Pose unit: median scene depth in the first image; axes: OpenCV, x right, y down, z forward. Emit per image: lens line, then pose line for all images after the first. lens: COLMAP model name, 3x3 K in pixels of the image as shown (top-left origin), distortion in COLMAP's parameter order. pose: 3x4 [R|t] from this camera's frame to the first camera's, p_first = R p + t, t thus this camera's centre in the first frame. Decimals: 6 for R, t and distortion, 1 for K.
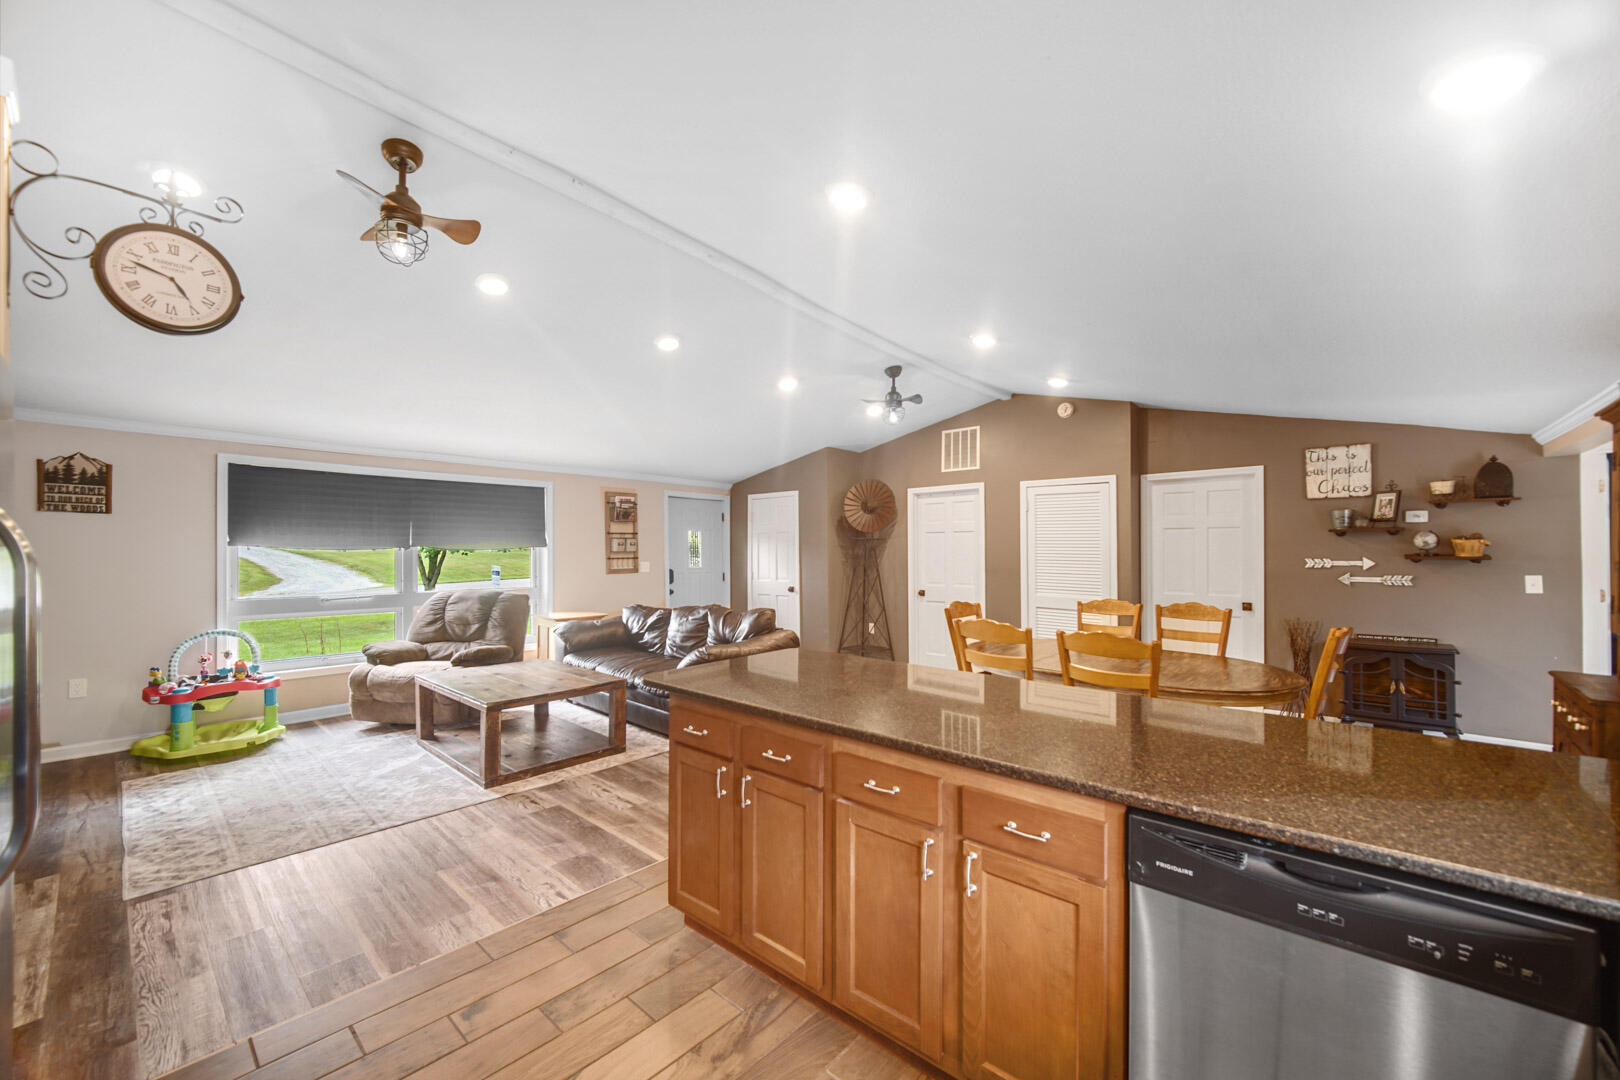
lens RADIAL K [[633.5, 0, 802.4], [0, 633.5, 551.5], [0, 0, 1]] dist [-0.000960, -0.000230]
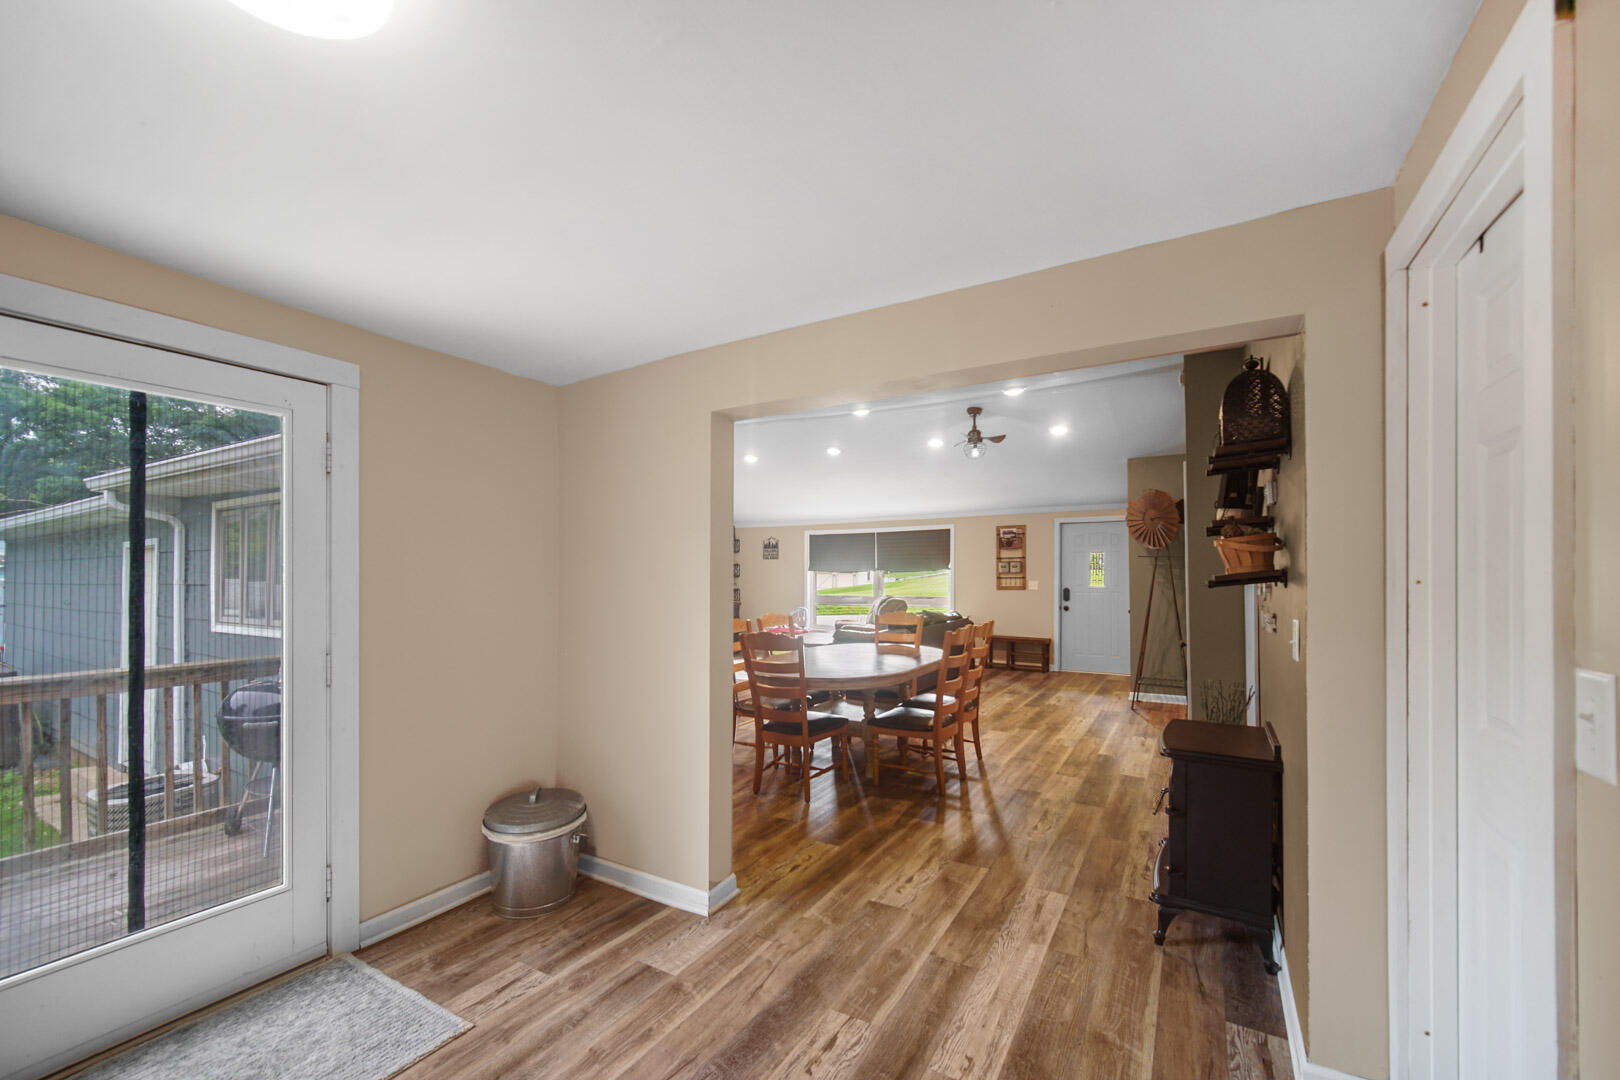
lens RADIAL K [[656.3, 0, 808.5], [0, 656.3, 582.2], [0, 0, 1]] dist [0.001410, -0.000088]
pose [[0.195162, 0.009191, -0.980728, 1.305138], [0.004813, 0.999935, 0.010328, 0.005794], [0.980759, -0.006736, 0.195105, 0.504440]]
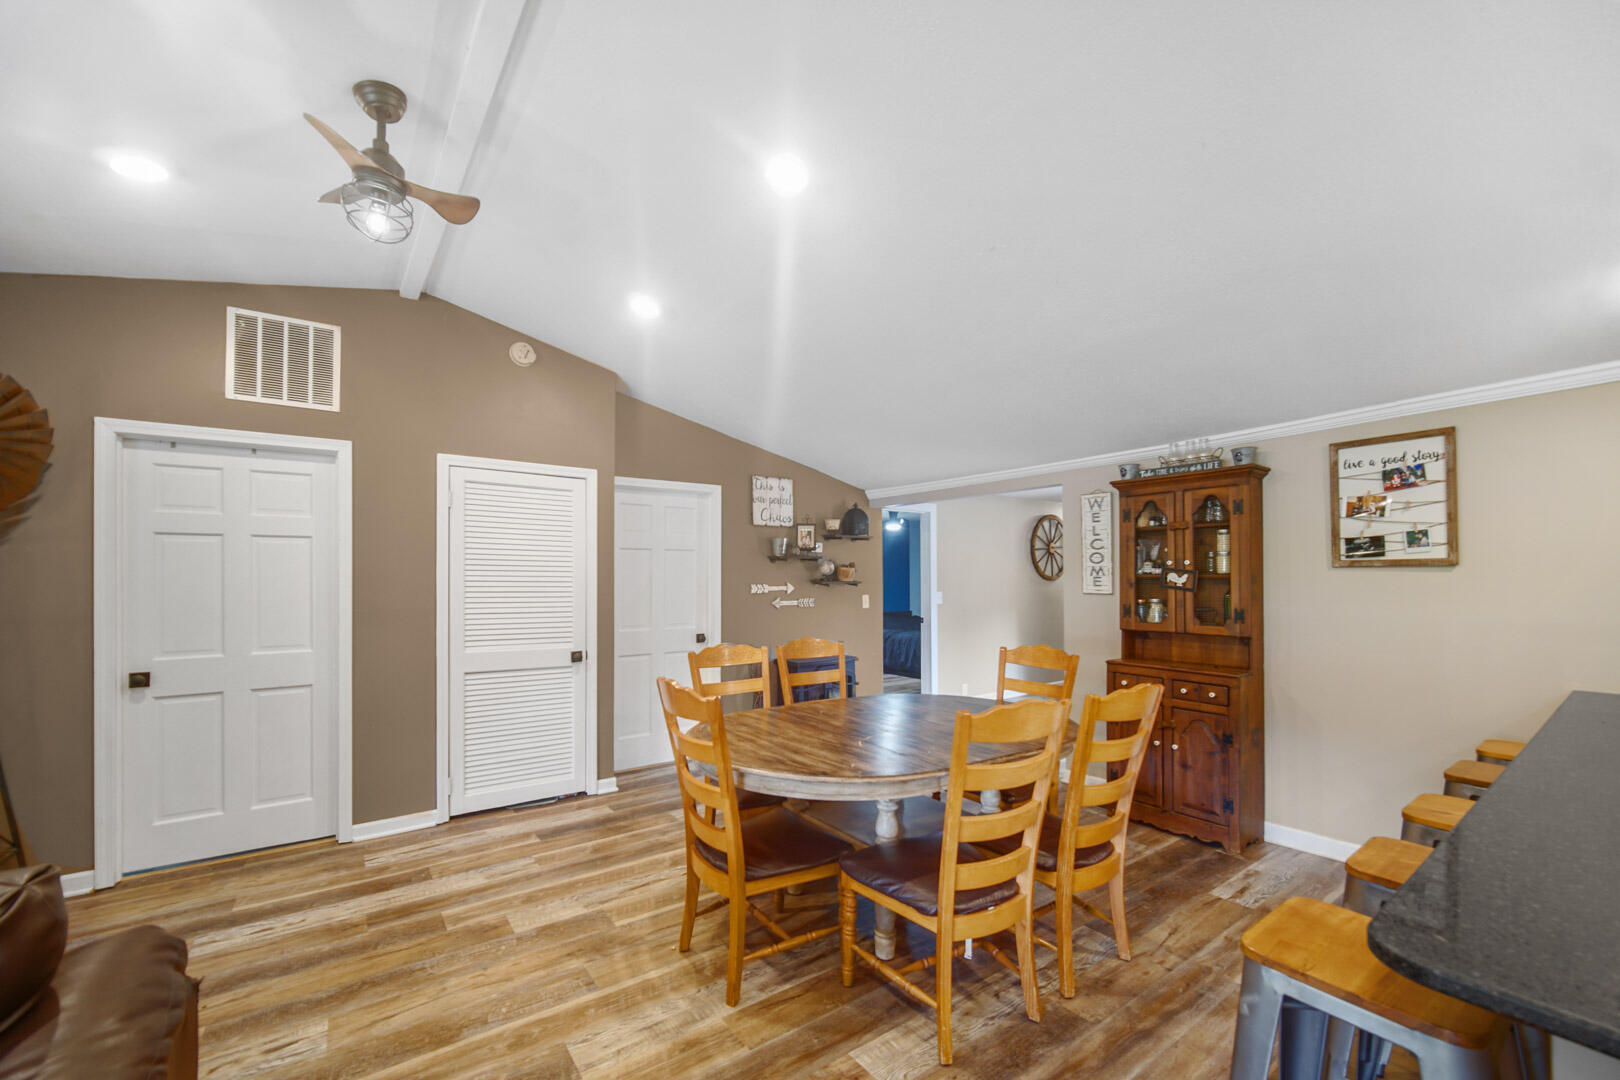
lens RADIAL K [[649.9, 0, 811.9], [0, 649.9, 572.2], [0, 0, 1]] dist [-0.002191, -0.000207]
pose [[0.205127, 0.008838, 0.978695, -0.189779], [0.003557, 0.999946, -0.009775, 0.002002], [-0.978729, 0.005486, 0.205084, 0.705314]]
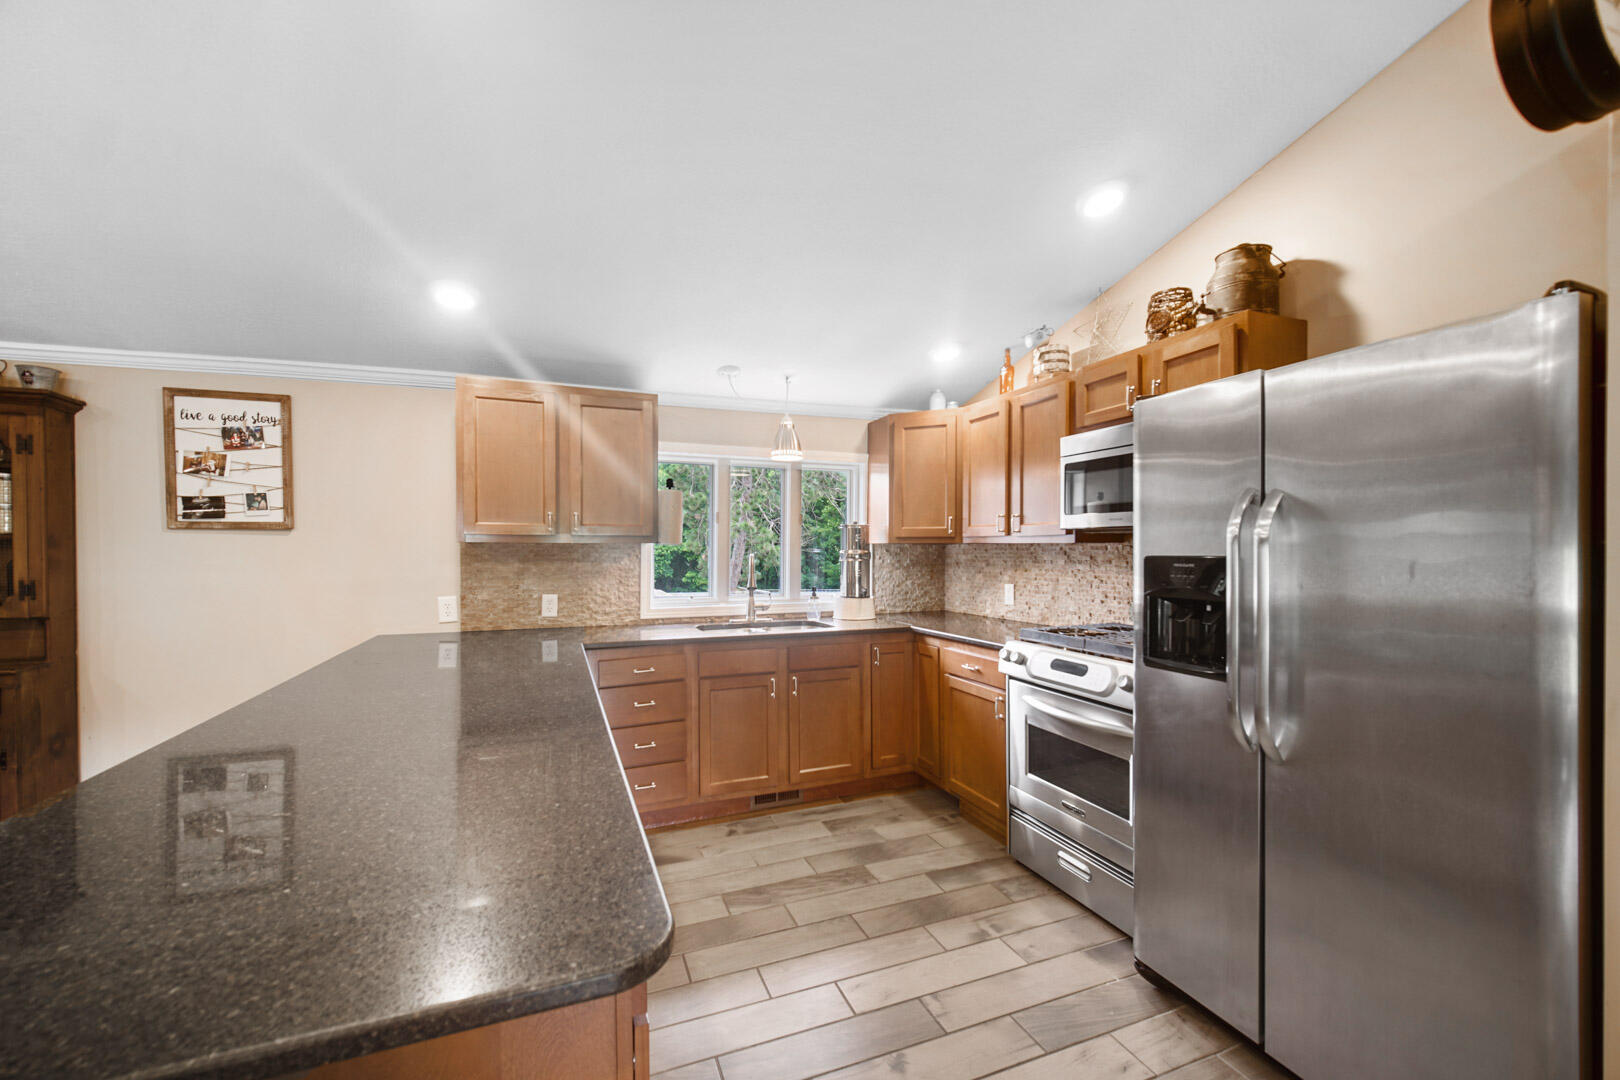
lens RADIAL K [[640.0, 0, 805.0], [0, 640.0, 551.7], [0, 0, 1]] dist [0.000260, 0.000051]
pose [[-0.890353, -0.002039, 0.455267, -0.203633], [0.000873, 0.999980, 0.006185, 0.009786], [-0.455271, 0.005904, -0.890333, 0.576739]]
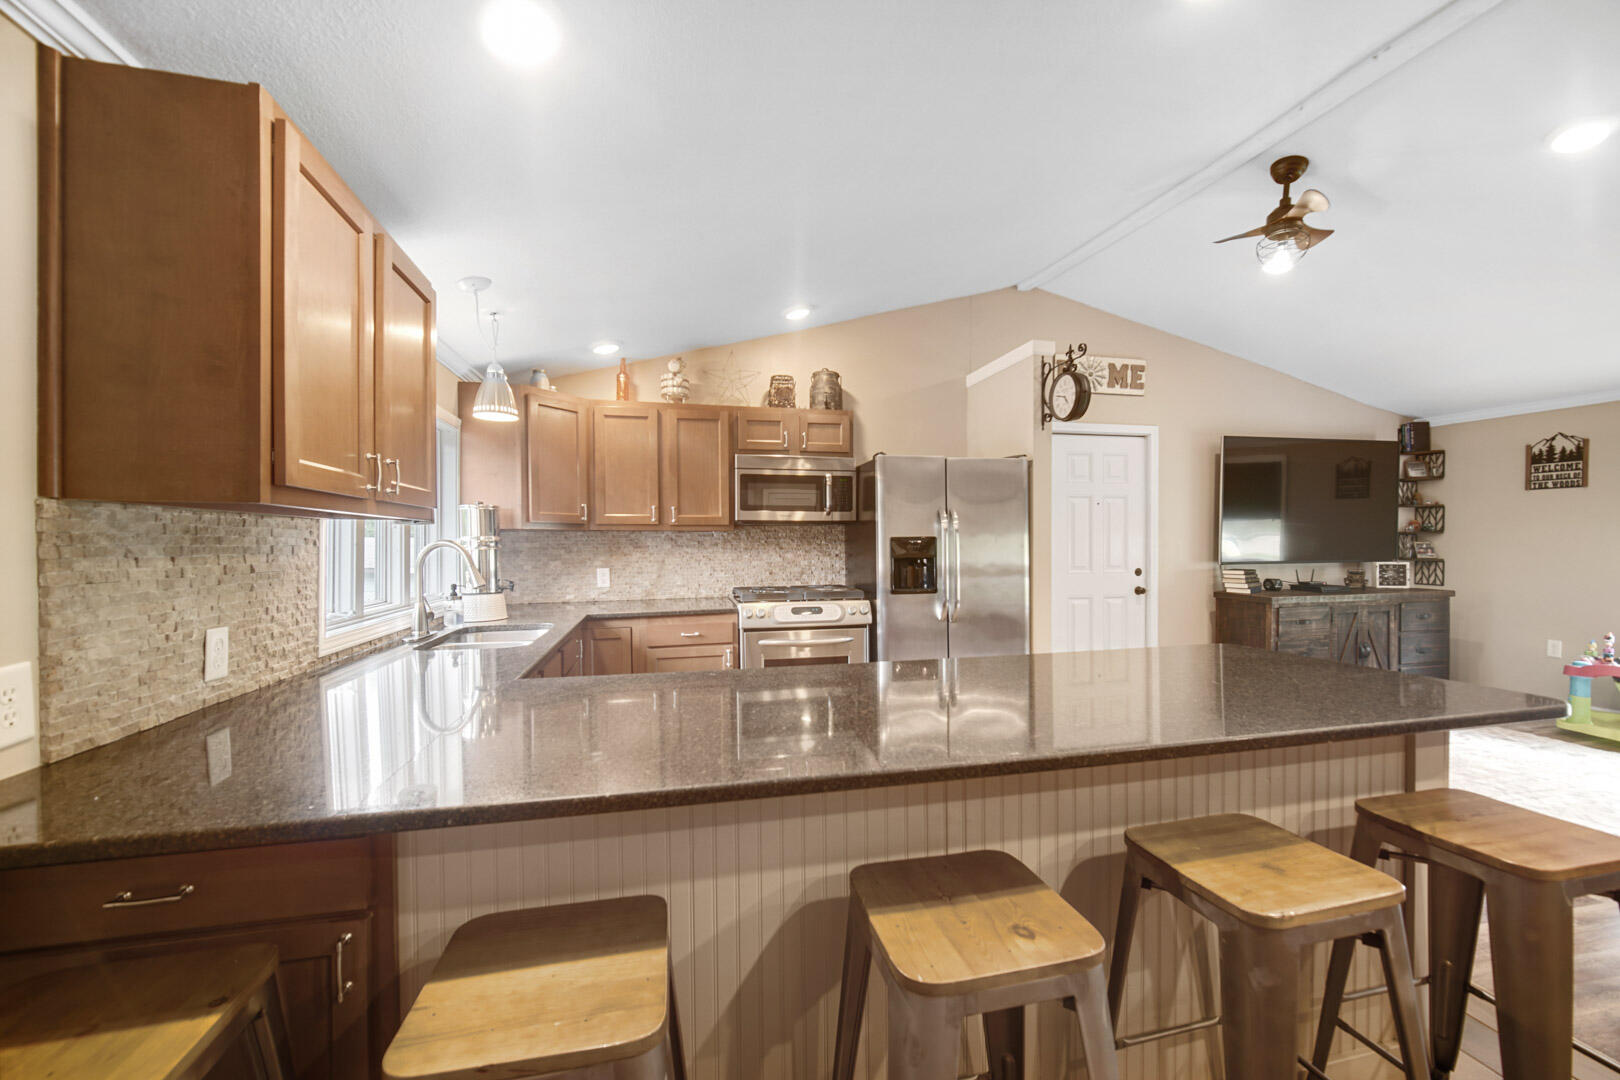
lens RADIAL K [[640.0, 0, 805.0], [0, 640.0, 551.7], [0, 0, 1]] dist [0.000260, 0.000051]
pose [[-0.590055, 0.014982, -0.807224, 0.415493], [0.005167, 0.999877, 0.014781, 0.019916], [0.807346, 0.004551, -0.590060, 0.497270]]
